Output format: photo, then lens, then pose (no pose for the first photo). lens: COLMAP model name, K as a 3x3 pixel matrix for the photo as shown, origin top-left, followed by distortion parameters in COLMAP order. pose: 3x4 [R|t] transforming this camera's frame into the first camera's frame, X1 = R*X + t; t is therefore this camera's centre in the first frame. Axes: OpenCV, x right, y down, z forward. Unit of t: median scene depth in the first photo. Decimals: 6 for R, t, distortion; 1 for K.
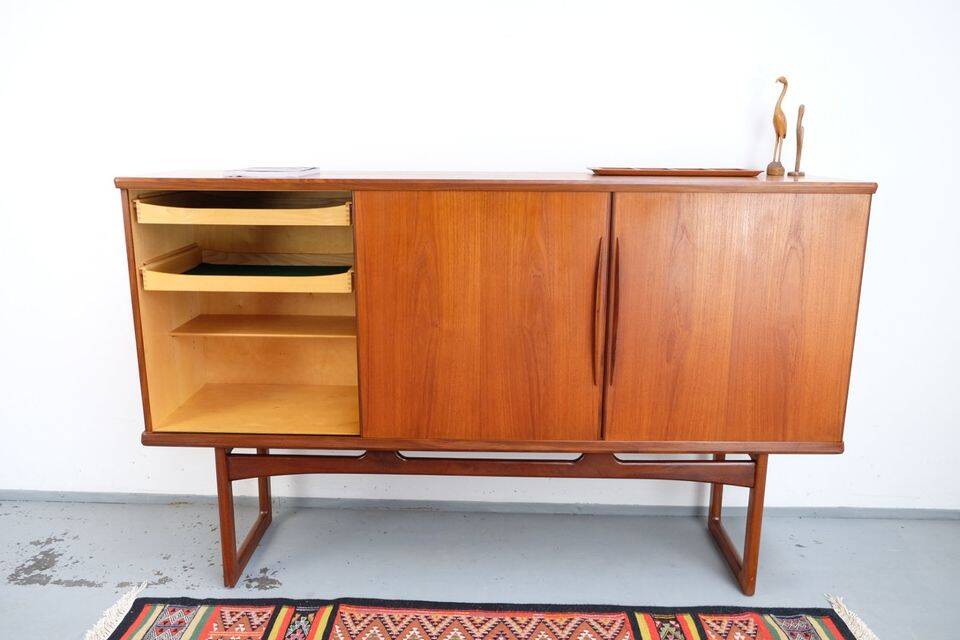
lens RADIAL K [[742.8, 0, 482.4], [0, 742.8, 320.0], [0, 0, 1]] dist [-0.028874, 0.007509]
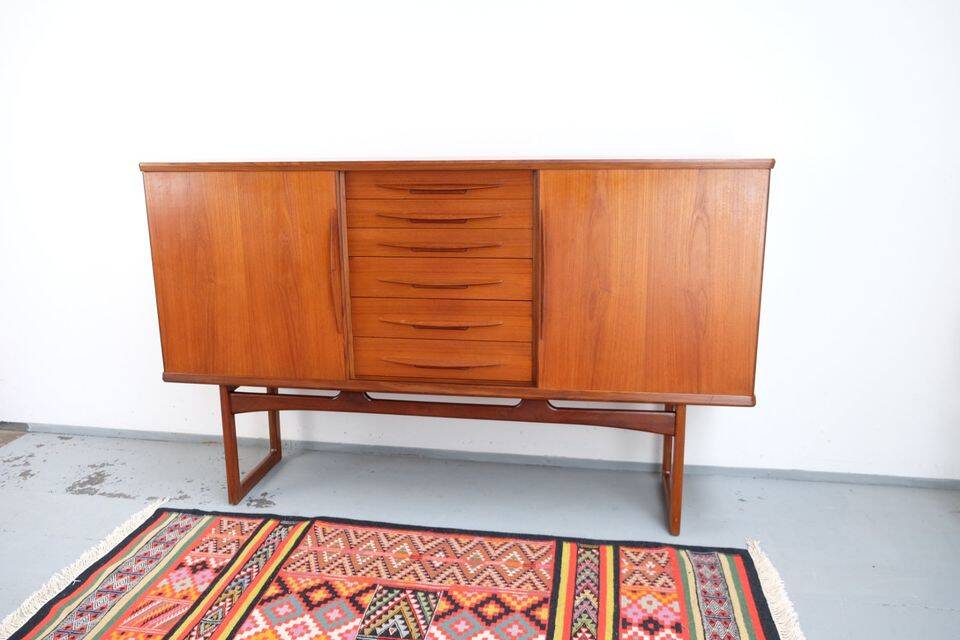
lens RADIAL K [[742.8, 0, 482.4], [0, 742.8, 320.0], [0, 0, 1]] dist [-0.028874, 0.007509]
pose [[0.990226, 0.017761, -0.138336, 0.234304], [-0.018241, 0.999831, -0.002202, 0.060773], [0.138274, 0.004704, 0.990383, -0.146542]]
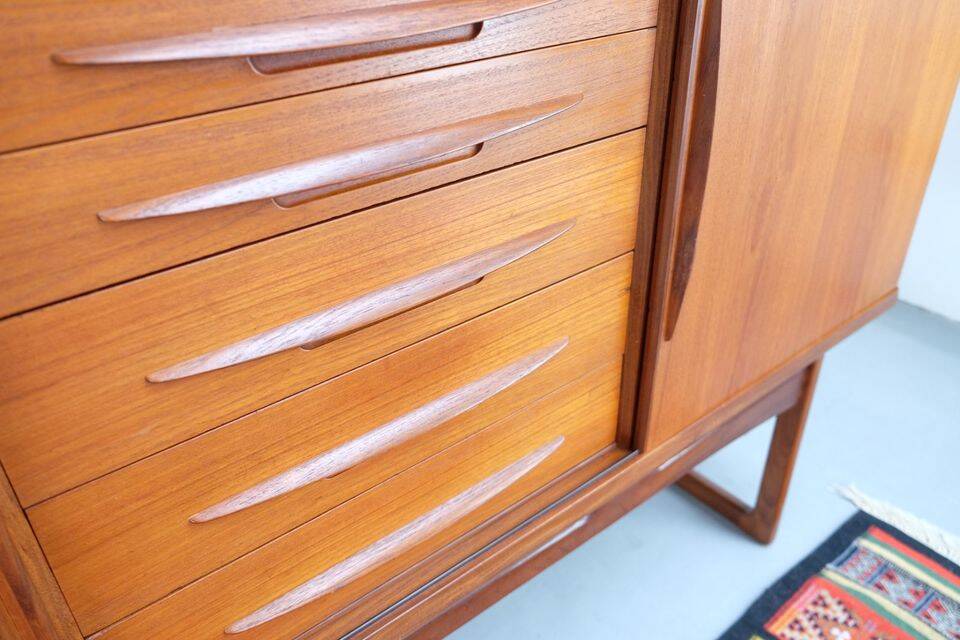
lens RADIAL K [[746.0, 0, 480.0], [0, 746.0, 320.0], [0, 0, 1]] dist [-0.029530, 0.011227]
pose [[0.765297, -0.346569, 0.542411, -0.127847], [0.170295, 0.921664, 0.348618, -0.085397], [-0.620741, -0.174426, 0.764366, 0.724222]]
